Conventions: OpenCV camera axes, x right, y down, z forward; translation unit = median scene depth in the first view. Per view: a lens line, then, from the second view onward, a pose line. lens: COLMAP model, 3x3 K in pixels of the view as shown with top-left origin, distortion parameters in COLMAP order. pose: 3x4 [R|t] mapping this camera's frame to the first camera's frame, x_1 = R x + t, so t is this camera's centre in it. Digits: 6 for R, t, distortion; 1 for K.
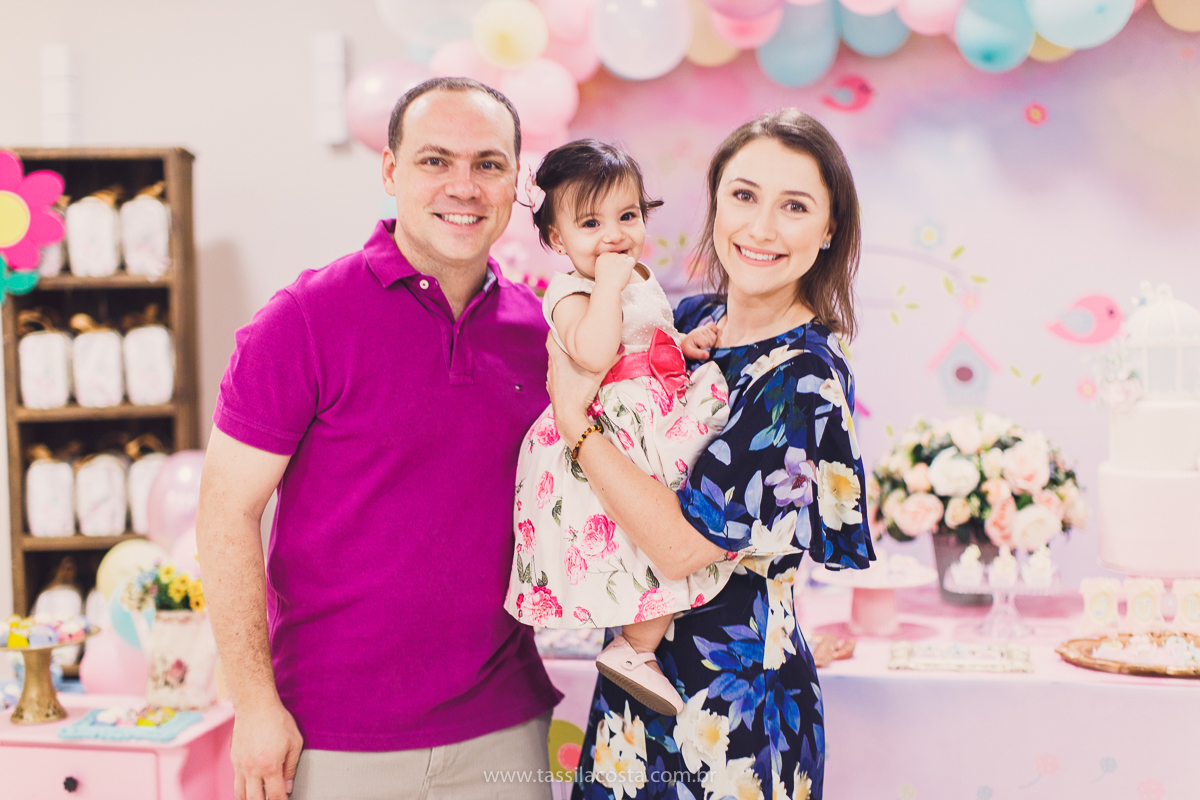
lens RADIAL K [[1766.0, 0, 599.2], [0, 1766.0, 390.0], [0, 0, 1]] dist [0.016501, 0.000000]
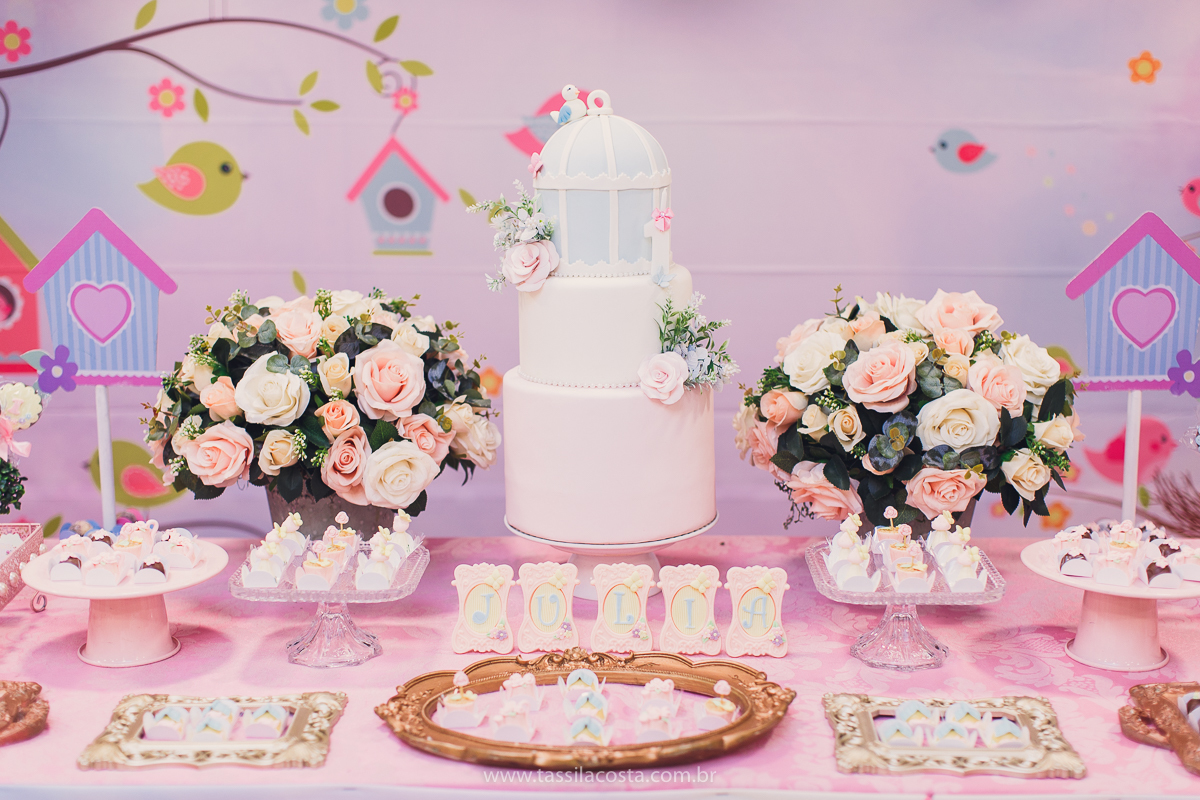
lens RADIAL K [[1766.0, 0, 616.1], [0, 1766.0, 394.2], [0, 0, 1]] dist [0.016501, 0.000000]
pose [[0.979908, -0.022589, 0.198165, 0.192899], [-0.003338, 0.991569, 0.129538, -0.032557], [-0.199420, -0.127597, 0.971571, 0.360914]]
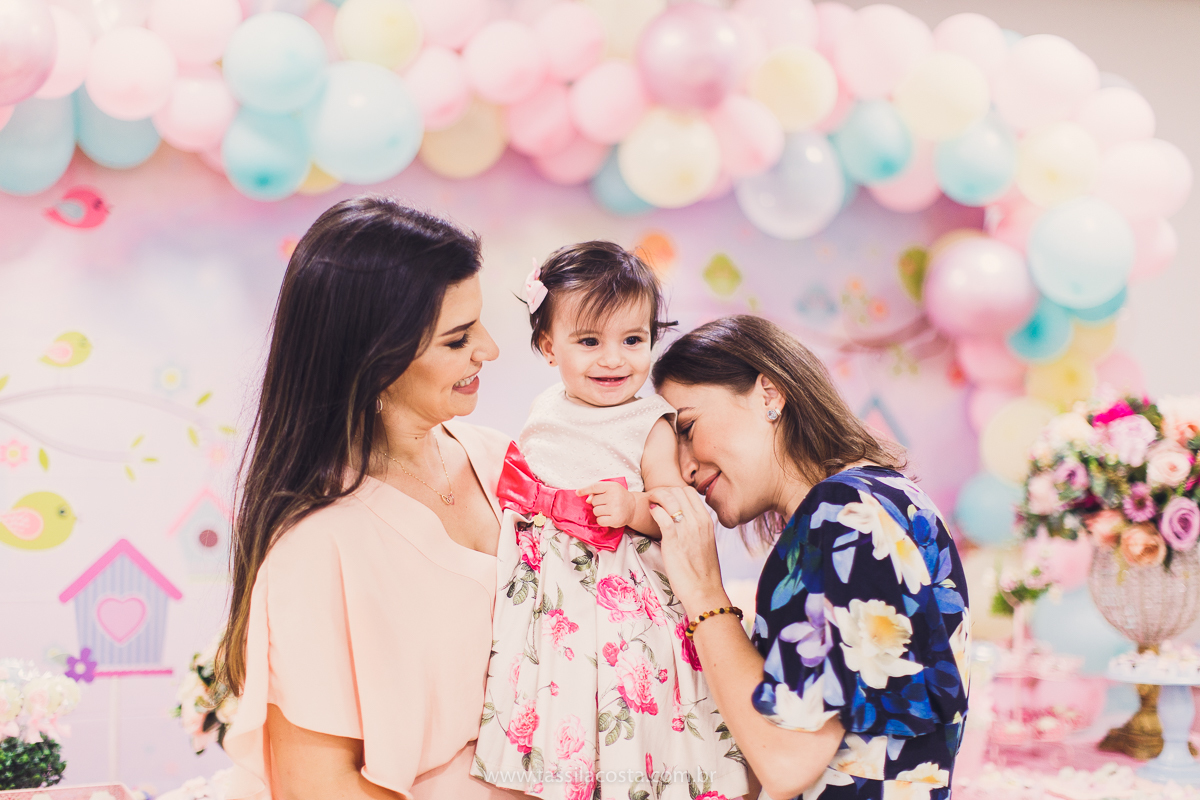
lens RADIAL K [[1766.0, 0, 594.4], [0, 1766.0, 394.9], [0, 0, 1]] dist [0.016501, 0.000000]
pose [[0.834651, 0.030134, 0.549954, -0.150462], [0.011213, 0.997366, -0.071668, -0.019431], [-0.550665, 0.065984, 0.832114, 0.213975]]
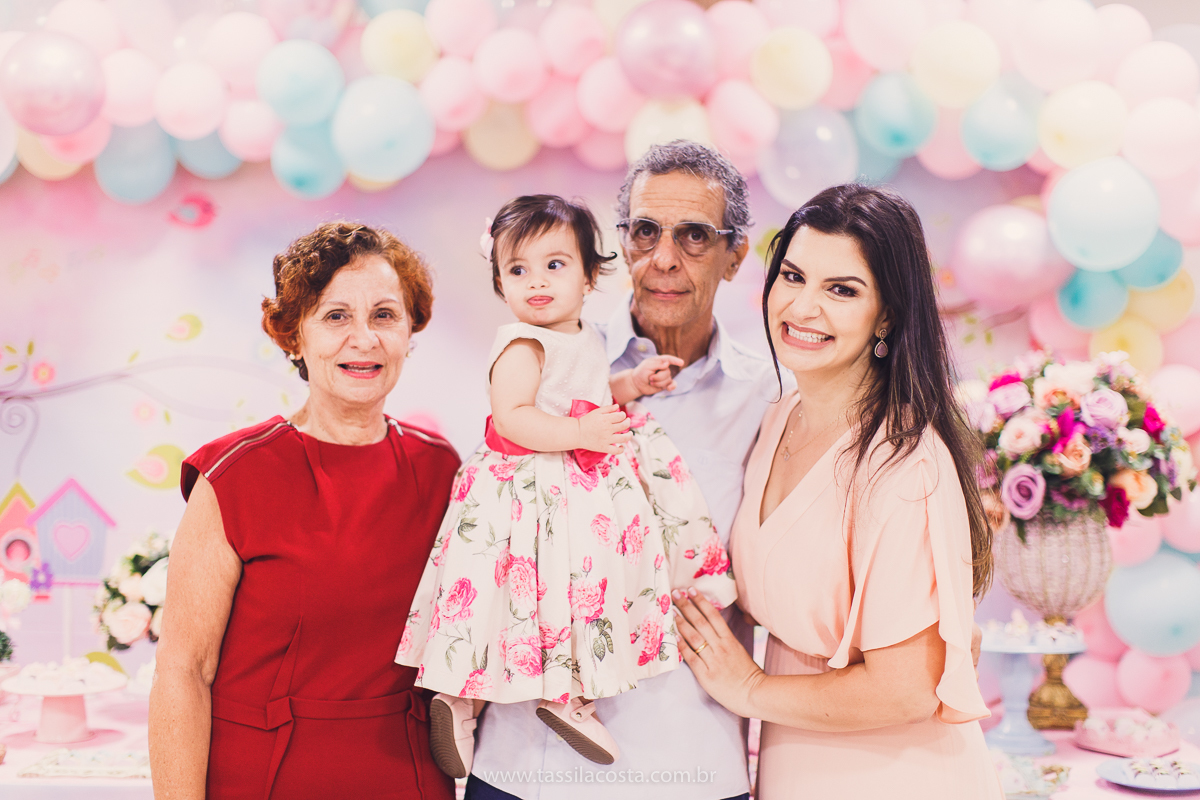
lens RADIAL K [[1766.0, 0, 610.6], [0, 1766.0, 400.1], [0, 0, 1]] dist [0.016501, 0.000000]
pose [[0.987364, 0.026789, 0.156190, 0.289916], [-0.018553, 0.998371, -0.053958, -0.008728], [-0.157381, 0.050379, 0.986252, -0.065628]]
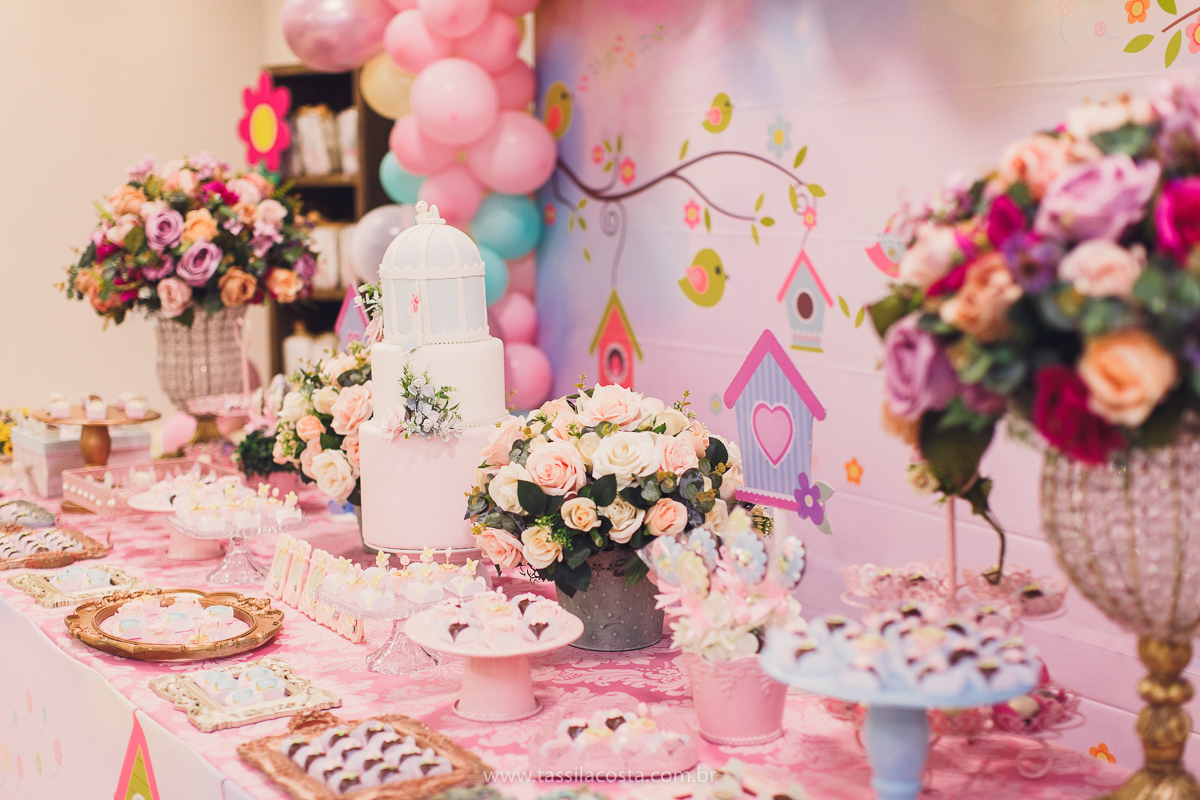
lens RADIAL K [[1766.0, 0, 597.1], [0, 1766.0, 387.9], [0, 0, 1]] dist [0.016501, 0.000000]
pose [[0.690963, 0.093155, -0.716863, 0.950271], [-0.047395, 0.995366, 0.083664, -0.045637], [0.721335, -0.023833, 0.692177, 0.463082]]
